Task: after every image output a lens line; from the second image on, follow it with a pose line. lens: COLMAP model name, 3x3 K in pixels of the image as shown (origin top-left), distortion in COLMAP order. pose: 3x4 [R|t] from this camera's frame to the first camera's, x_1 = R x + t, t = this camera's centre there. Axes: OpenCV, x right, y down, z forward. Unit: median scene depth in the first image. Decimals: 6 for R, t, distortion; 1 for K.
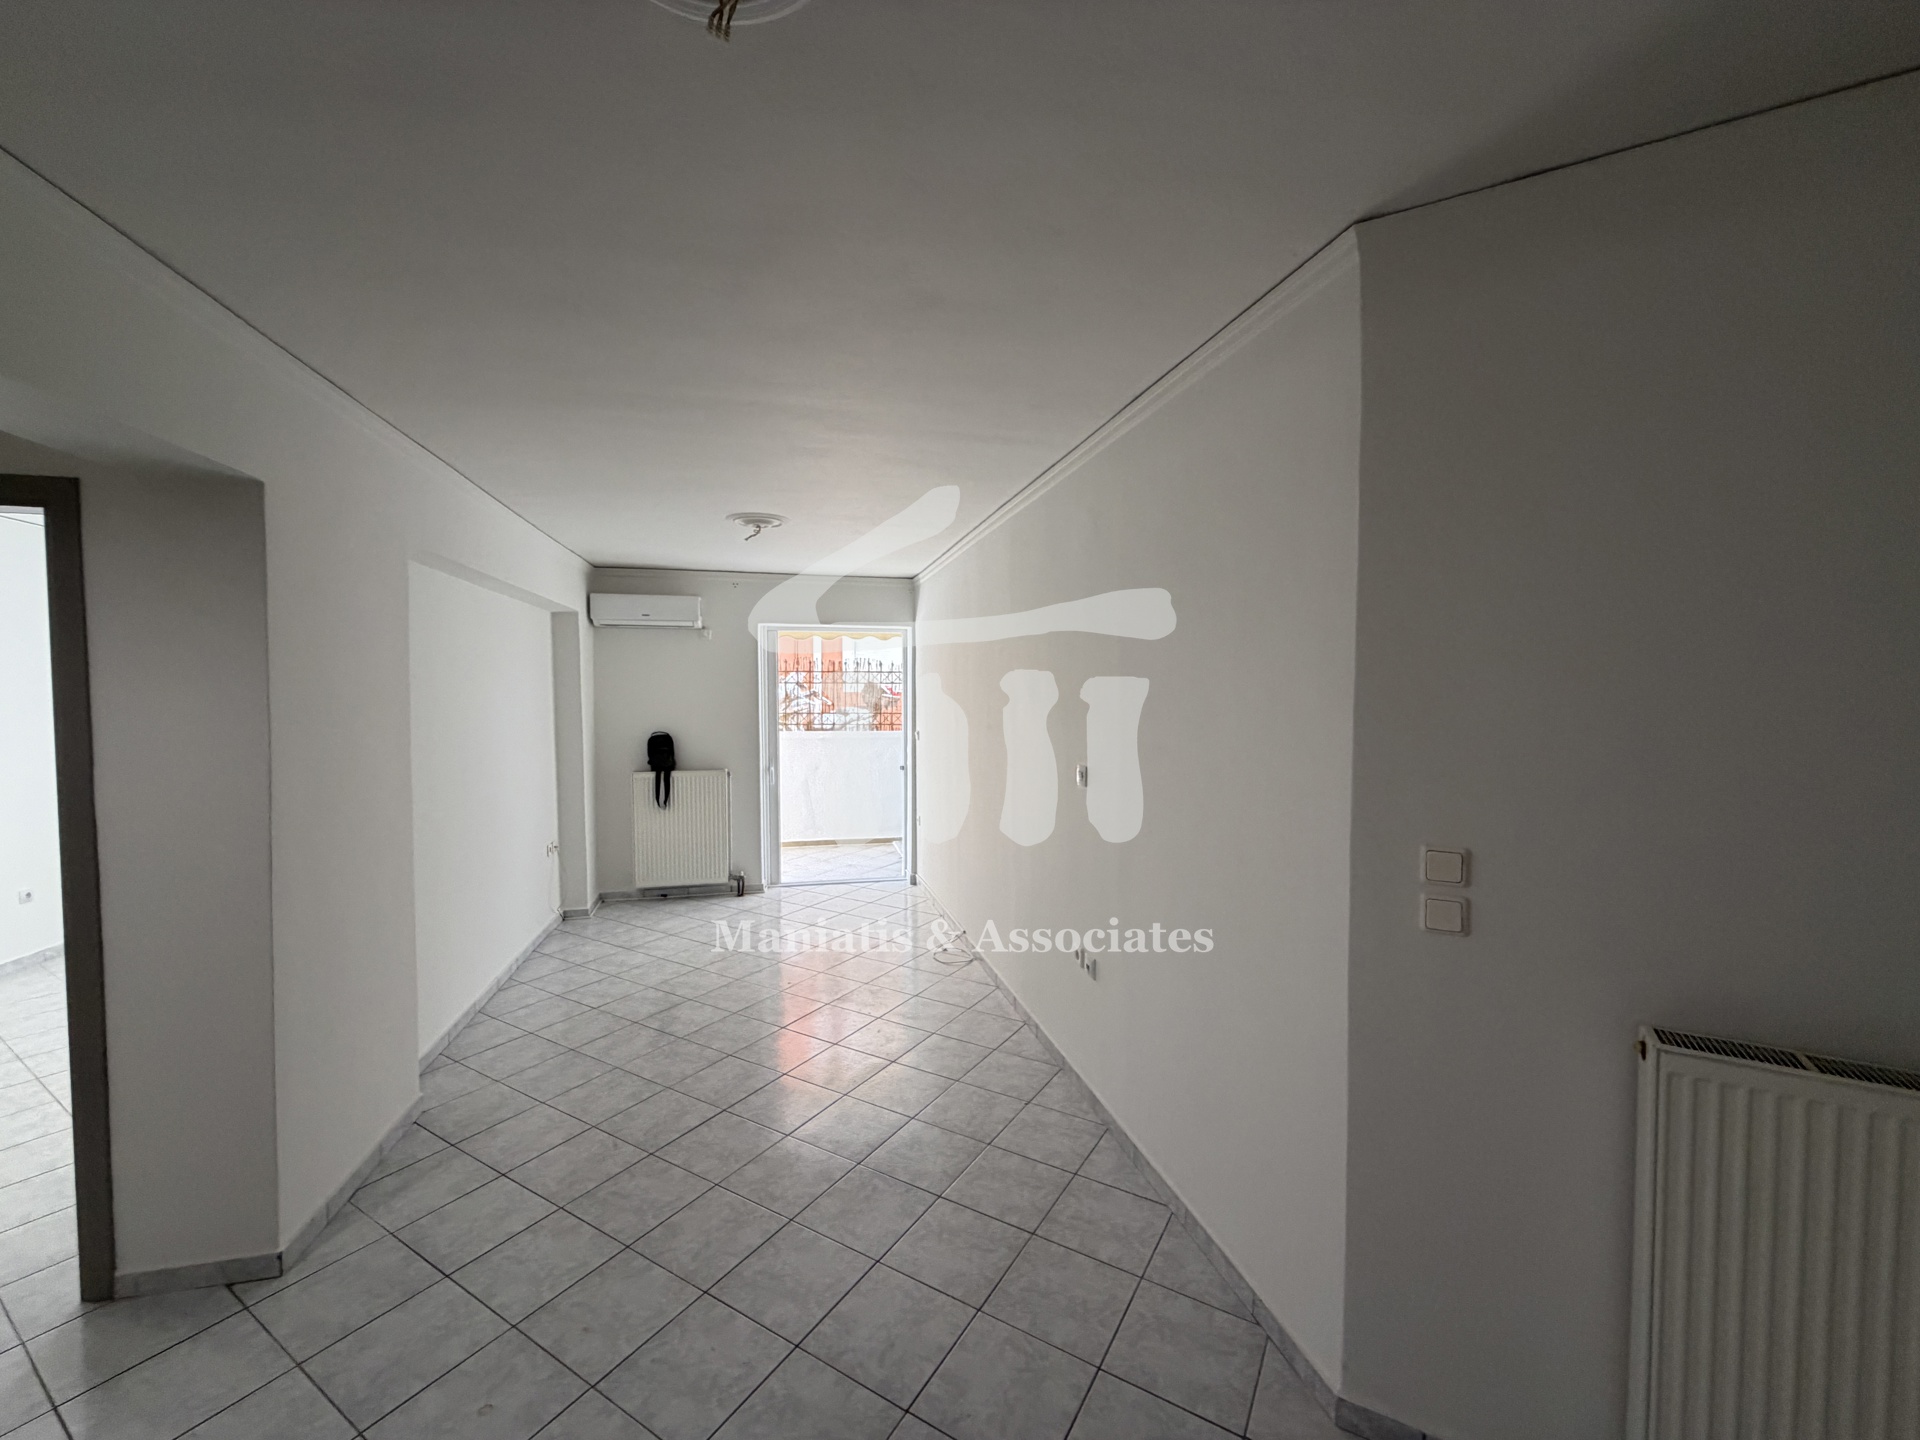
lens RADIAL K [[766.2, 0, 954.1], [0, 766.2, 720.9], [0, 0, 1]] dist [0.000014, 0.000535]
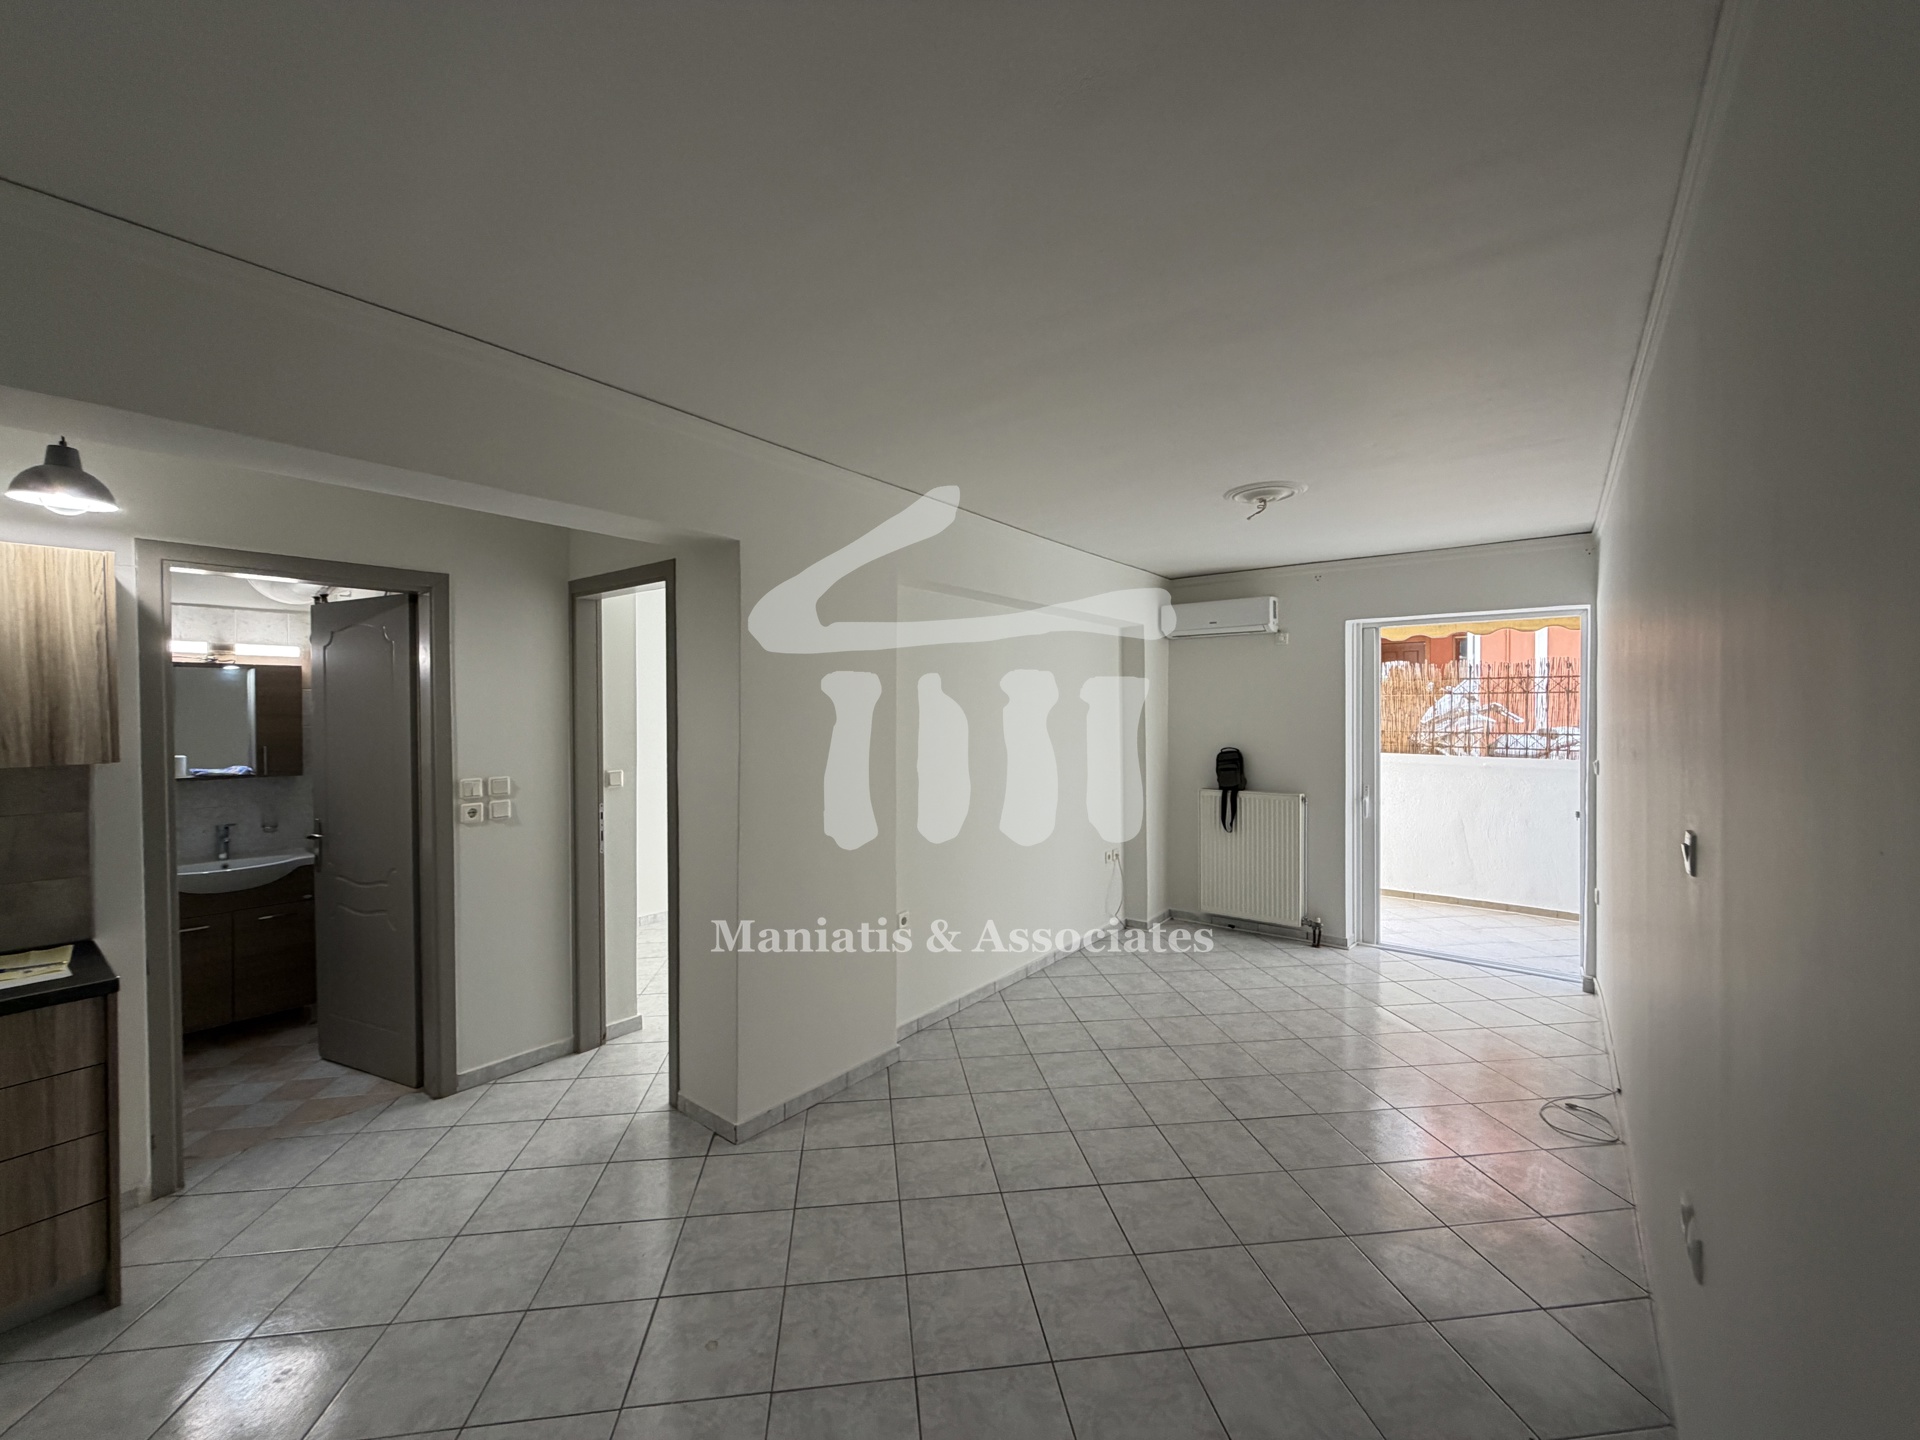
lens RADIAL K [[766.2, 0, 953.6], [0, 766.2, 722.0], [0, 0, 1]] dist [0.000014, 0.000535]
pose [[0.622942, 0.009430, -0.782211, 0.225237], [-0.028593, 0.999534, -0.010721, 0.005438], [0.781746, 0.029044, 0.622921, 0.279936]]
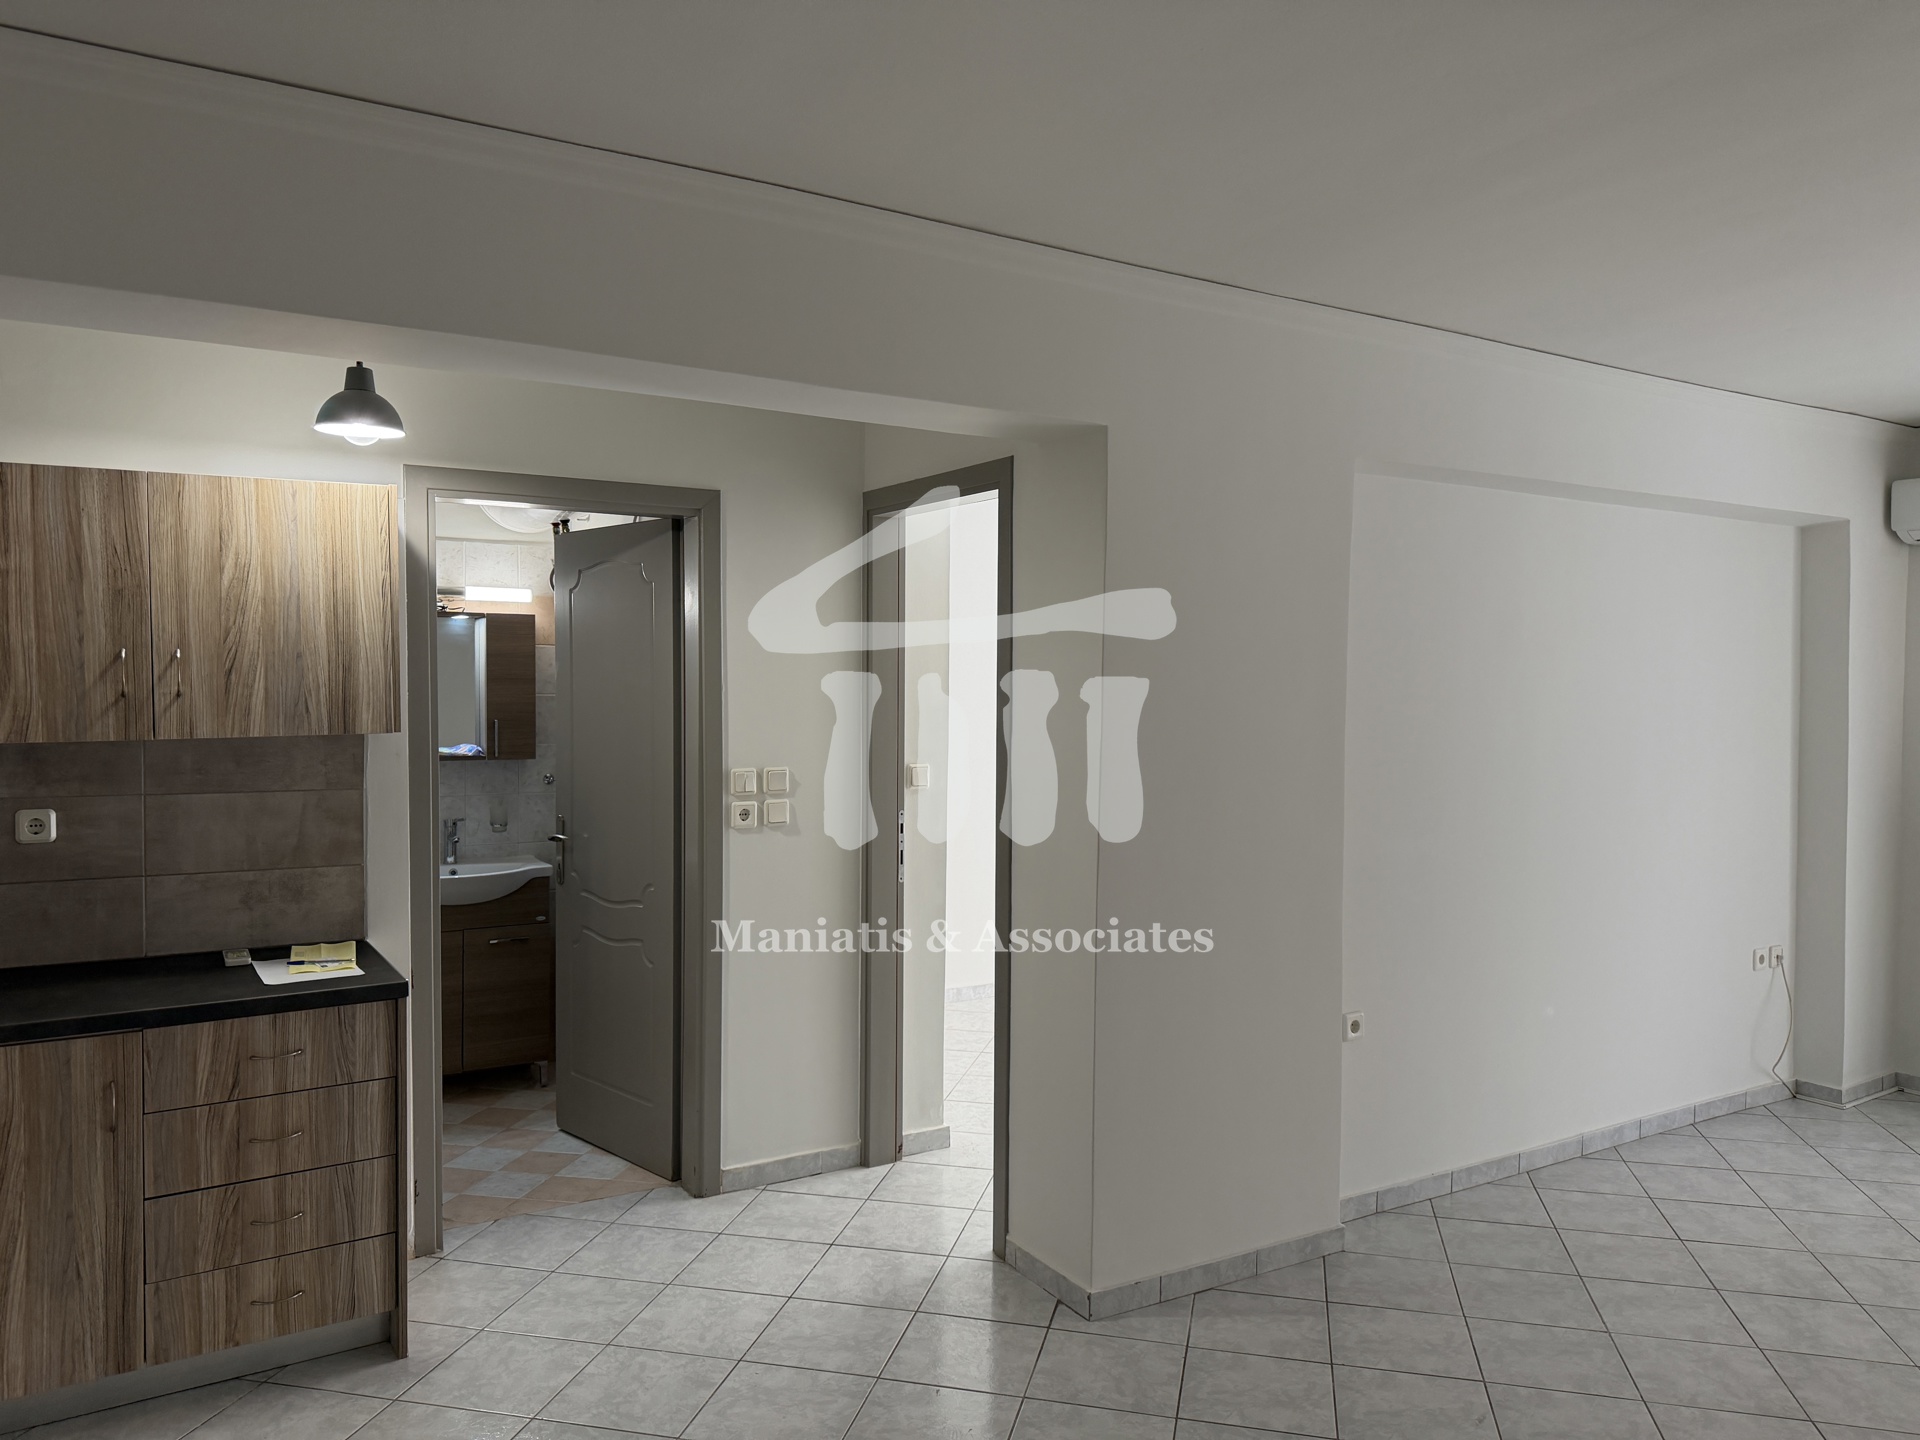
lens RADIAL K [[1354.9, 0, 960.8], [0, 1354.9, 702.6], [0, 0, 1]] dist [0.038227, -0.042211]
pose [[0.310373, 0.017531, -0.950453, 0.340631], [-0.045139, 0.998974, 0.003686, 0.009341], [0.949543, 0.041758, 0.310845, 0.209962]]
